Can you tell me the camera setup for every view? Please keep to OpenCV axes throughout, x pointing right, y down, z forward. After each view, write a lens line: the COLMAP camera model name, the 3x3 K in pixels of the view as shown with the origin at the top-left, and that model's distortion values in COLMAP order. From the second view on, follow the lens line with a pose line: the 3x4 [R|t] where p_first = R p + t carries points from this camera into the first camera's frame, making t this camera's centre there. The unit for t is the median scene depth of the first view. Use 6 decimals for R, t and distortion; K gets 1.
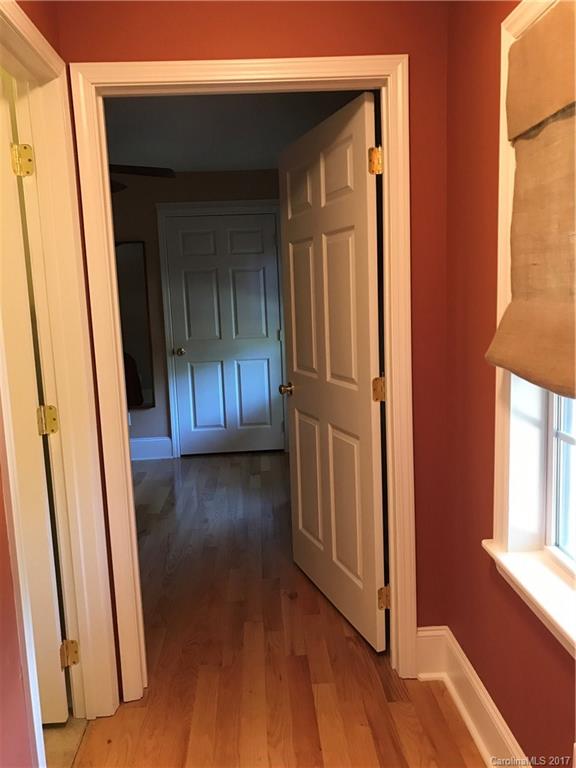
lens RADIAL K [[628.4, 0, 287.2], [0, 628.4, 381.6], [0, 0, 1]] dist [0.036666, -0.045012]
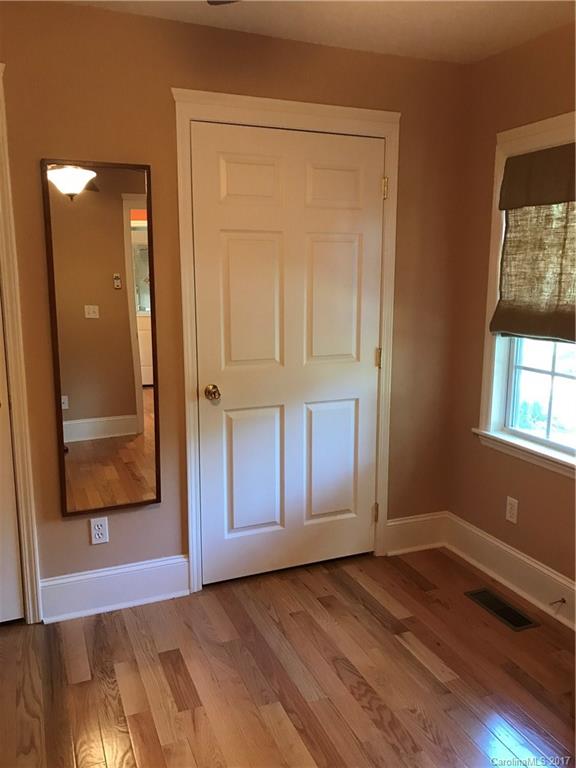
lens RADIAL K [[628.4, 0, 287.9], [0, 628.4, 387.0], [0, 0, 1]] dist [0.036666, -0.045012]
pose [[0.942161, -0.028264, 0.333967, -0.277323], [0.015143, 0.999010, 0.041827, -0.071205], [-0.334819, -0.034350, 0.941656, 0.487047]]
